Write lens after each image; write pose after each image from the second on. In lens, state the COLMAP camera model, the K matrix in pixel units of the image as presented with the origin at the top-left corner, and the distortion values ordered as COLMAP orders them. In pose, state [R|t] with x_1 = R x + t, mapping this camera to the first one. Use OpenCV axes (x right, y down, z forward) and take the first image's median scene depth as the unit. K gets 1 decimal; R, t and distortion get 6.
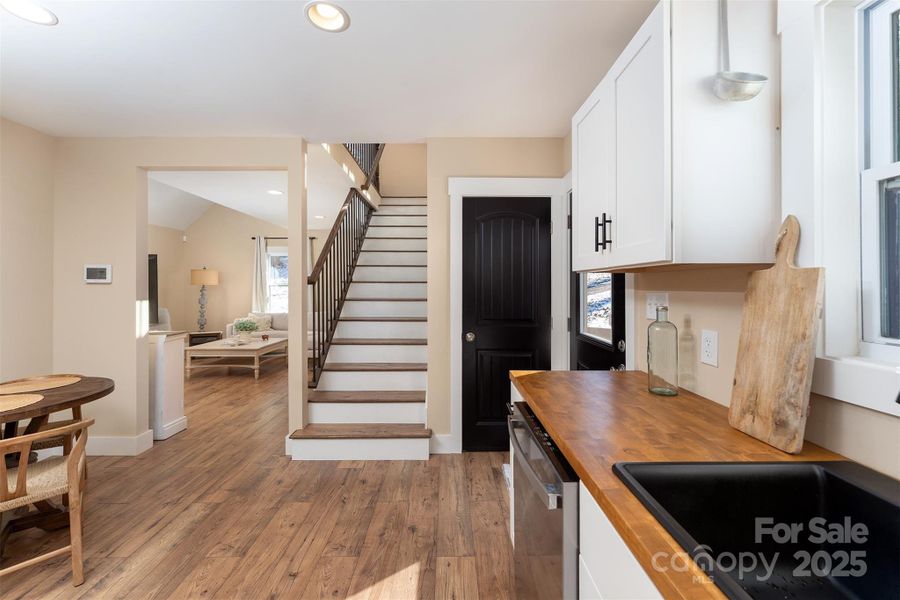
lens RADIAL K [[376.1, 0, 456.0], [0, 376.1, 288.3], [0, 0, 1]] dist [0.003417, -0.000176]
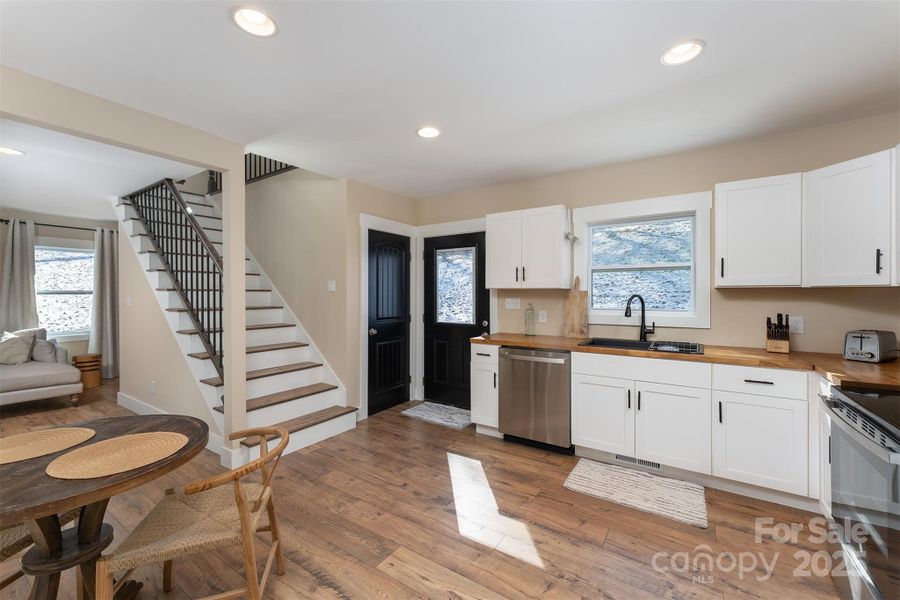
lens RADIAL K [[376.1, 0, 448.5], [0, 376.1, 297.0], [0, 0, 1]] dist [0.003417, -0.000176]
pose [[0.554922, -0.008827, 0.831855, -1.170858], [0.001604, 0.999953, 0.009540, -0.011706], [-0.831901, -0.003960, 0.554911, 0.005403]]
